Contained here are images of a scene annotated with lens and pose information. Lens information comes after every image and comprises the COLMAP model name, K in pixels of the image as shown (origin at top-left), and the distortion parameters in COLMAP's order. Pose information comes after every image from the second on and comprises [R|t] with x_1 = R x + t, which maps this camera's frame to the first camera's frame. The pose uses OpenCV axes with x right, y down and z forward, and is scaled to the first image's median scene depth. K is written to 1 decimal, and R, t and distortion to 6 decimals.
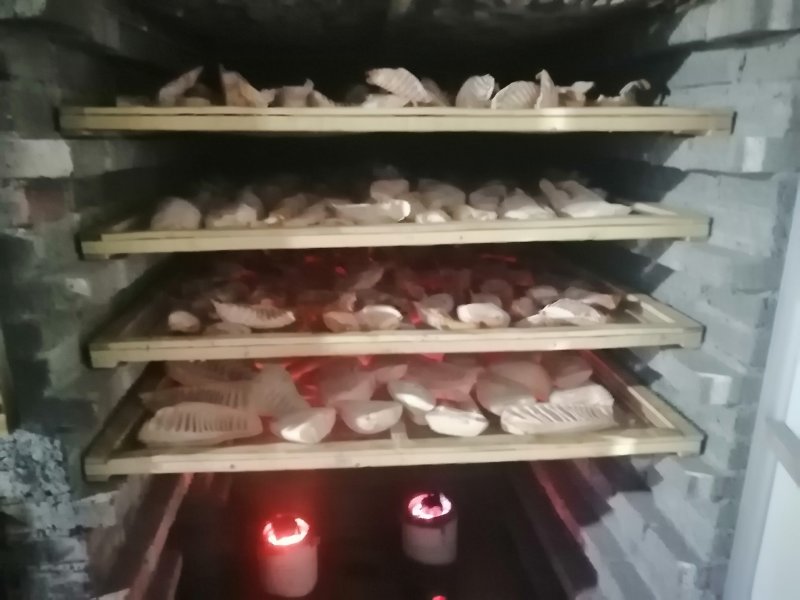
lens RADIAL K [[635.1, 0, 400.0], [0, 635.1, 300.0], [0, 0, 1]] dist [0.001263, -0.017183]
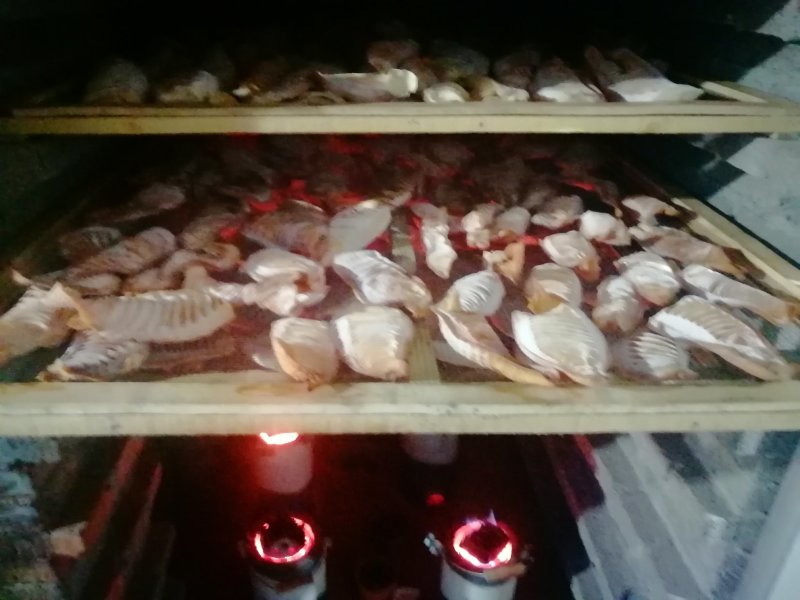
lens RADIAL K [[632.0, 0, 400.0], [0, 632.0, 300.0], [0, 0, 1]] dist [-0.079603, 0.106818]
pose [[0.999196, 0.035390, -0.018829, 0.018904], [-0.030559, 0.976442, 0.213605, -0.046523], [0.025945, -0.212858, 0.976739, 0.196271]]
